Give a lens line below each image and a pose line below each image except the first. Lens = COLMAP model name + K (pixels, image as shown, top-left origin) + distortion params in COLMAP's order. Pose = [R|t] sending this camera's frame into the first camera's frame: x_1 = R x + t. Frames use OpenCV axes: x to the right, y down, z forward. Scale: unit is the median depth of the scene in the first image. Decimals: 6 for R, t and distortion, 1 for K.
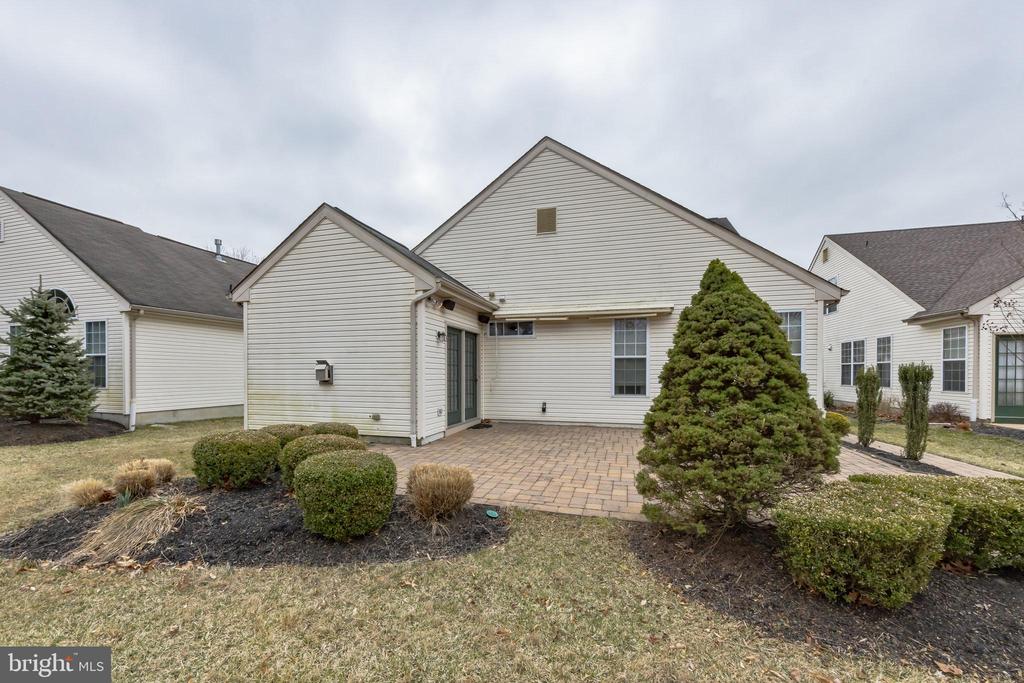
lens RADIAL K [[391.4, 0, 507.9], [0, 391.4, 373.2], [0, 0, 1]] dist [0.000418, -0.000019]
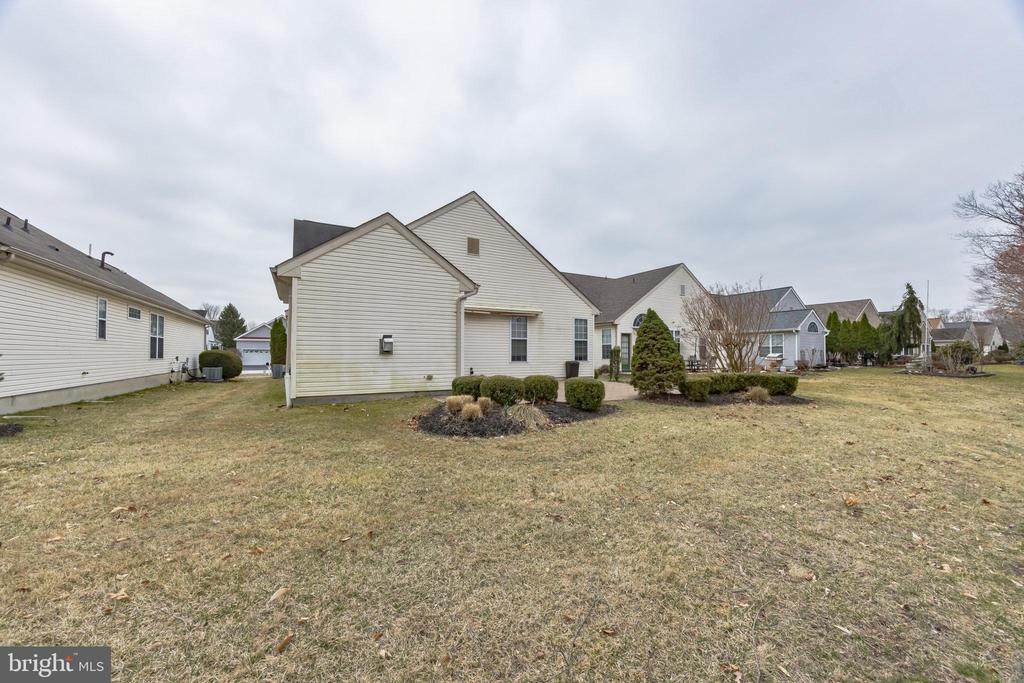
lens RADIAL K [[391.4, 0, 514.8], [0, 391.4, 346.5], [0, 0, 1]] dist [0.000418, -0.000019]
pose [[0.693504, 0.013479, 0.720326, -1.049202], [-0.001504, 0.999850, -0.017261, 0.023844], [-0.720451, 0.010888, 0.693421, -0.178814]]
